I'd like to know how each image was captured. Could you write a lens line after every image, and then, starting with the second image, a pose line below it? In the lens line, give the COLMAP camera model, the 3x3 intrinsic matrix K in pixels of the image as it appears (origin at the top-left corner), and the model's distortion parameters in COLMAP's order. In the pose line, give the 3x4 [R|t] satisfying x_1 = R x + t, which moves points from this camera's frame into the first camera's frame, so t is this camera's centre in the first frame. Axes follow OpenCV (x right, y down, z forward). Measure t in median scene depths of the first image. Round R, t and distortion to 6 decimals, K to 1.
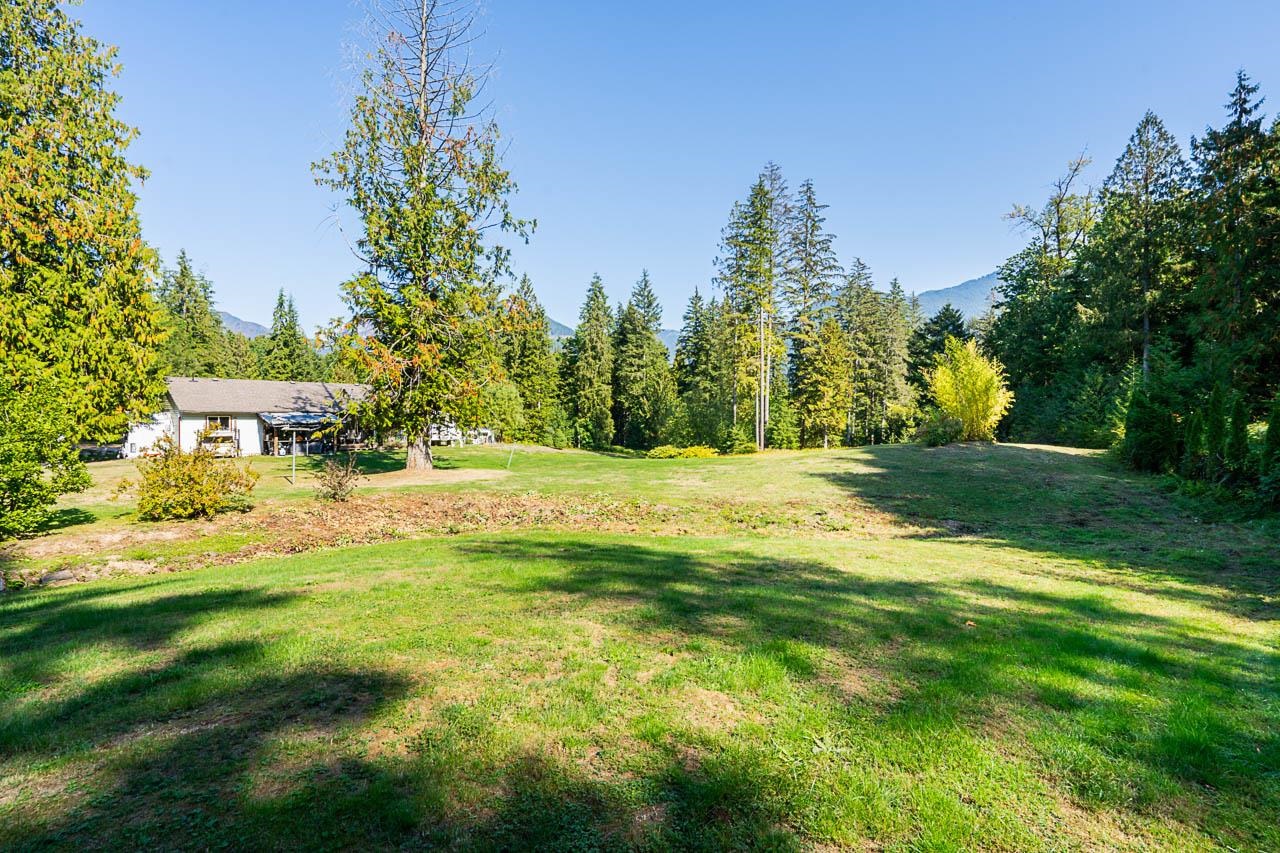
lens RADIAL K [[582.7, 0, 639.2], [0, 582.7, 424.8], [0, 0, 1]] dist [0.002073, 0.000373]
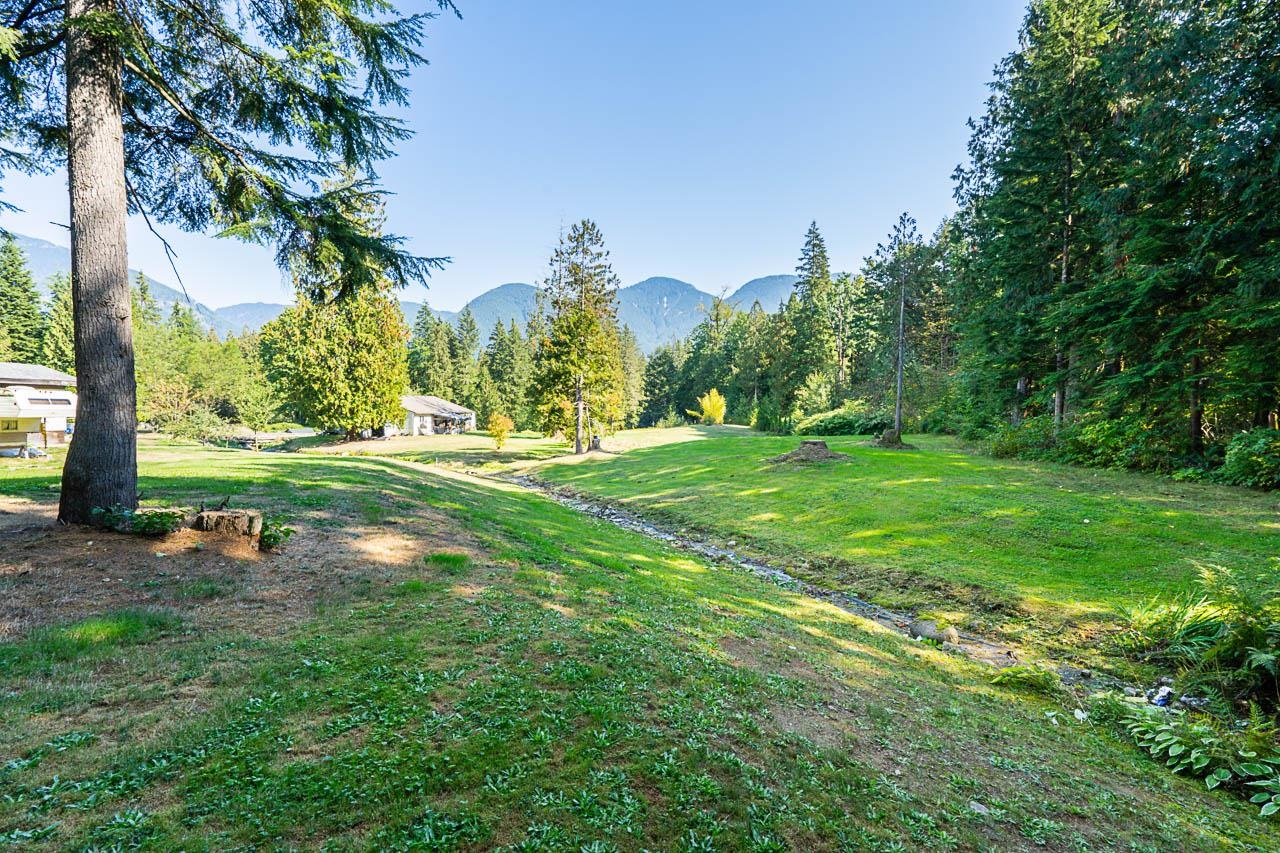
lens RADIAL K [[582.7, 0, 640.8], [0, 582.7, 417.6], [0, 0, 1]] dist [0.002073, 0.000373]
pose [[0.848393, -0.004984, 0.529343, -0.403046], [0.002346, 0.999981, 0.005655, -0.006436], [-0.529361, -0.003556, 0.848389, -0.399240]]
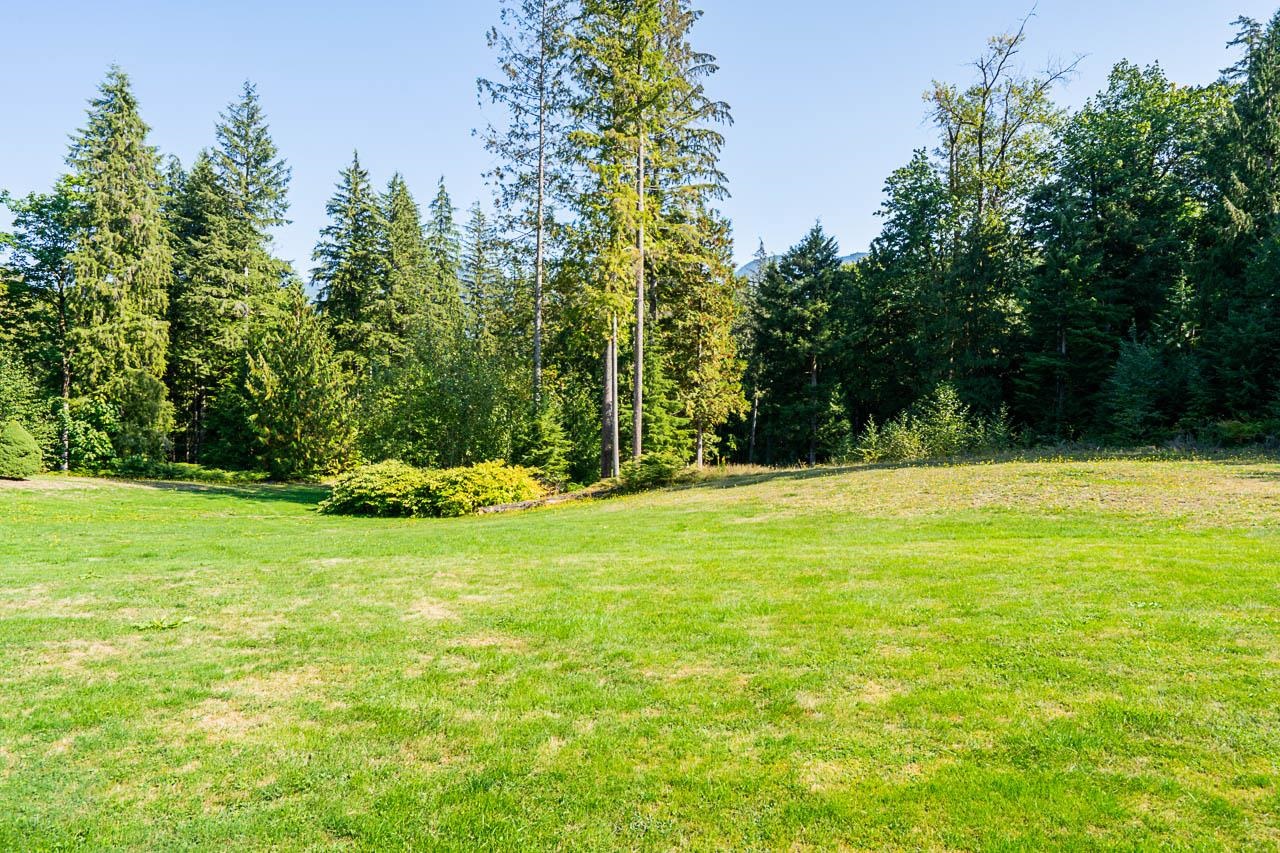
lens RADIAL K [[712.5, 0, 645.5], [0, 712.5, 426.3], [0, 0, 1]] dist [0.002483, 0.000393]
pose [[0.820390, 0.001946, 0.571801, -0.061416], [-0.001633, 0.999998, -0.001060, 0.009231], [-0.571802, -0.000064, 0.820392, 0.381327]]
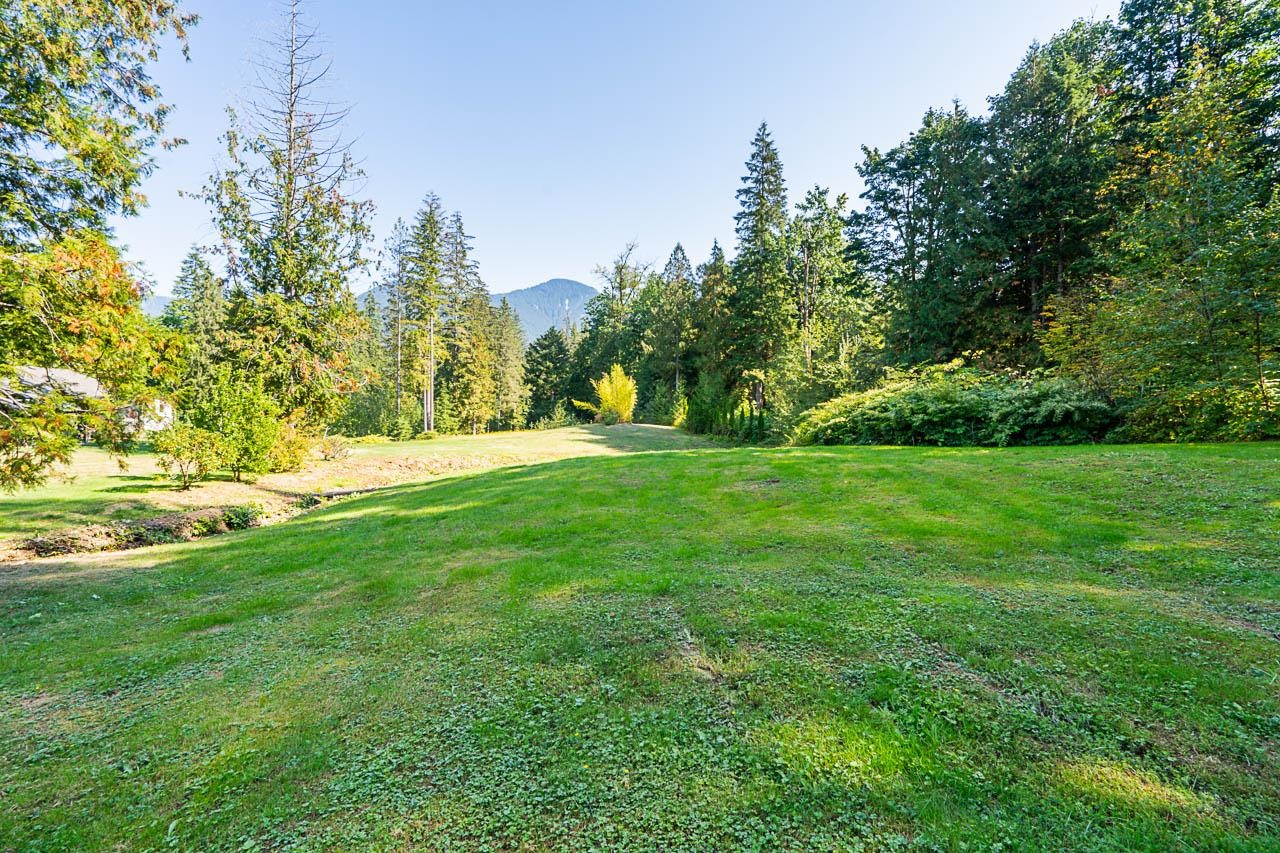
lens RADIAL K [[582.7, 0, 639.3], [0, 582.7, 424.5], [0, 0, 1]] dist [0.002073, 0.000373]
pose [[0.750012, -0.010253, 0.661344, -0.177054], [0.003061, 0.999923, 0.012030, 0.003817], [-0.661417, -0.006998, 0.749986, -0.118691]]
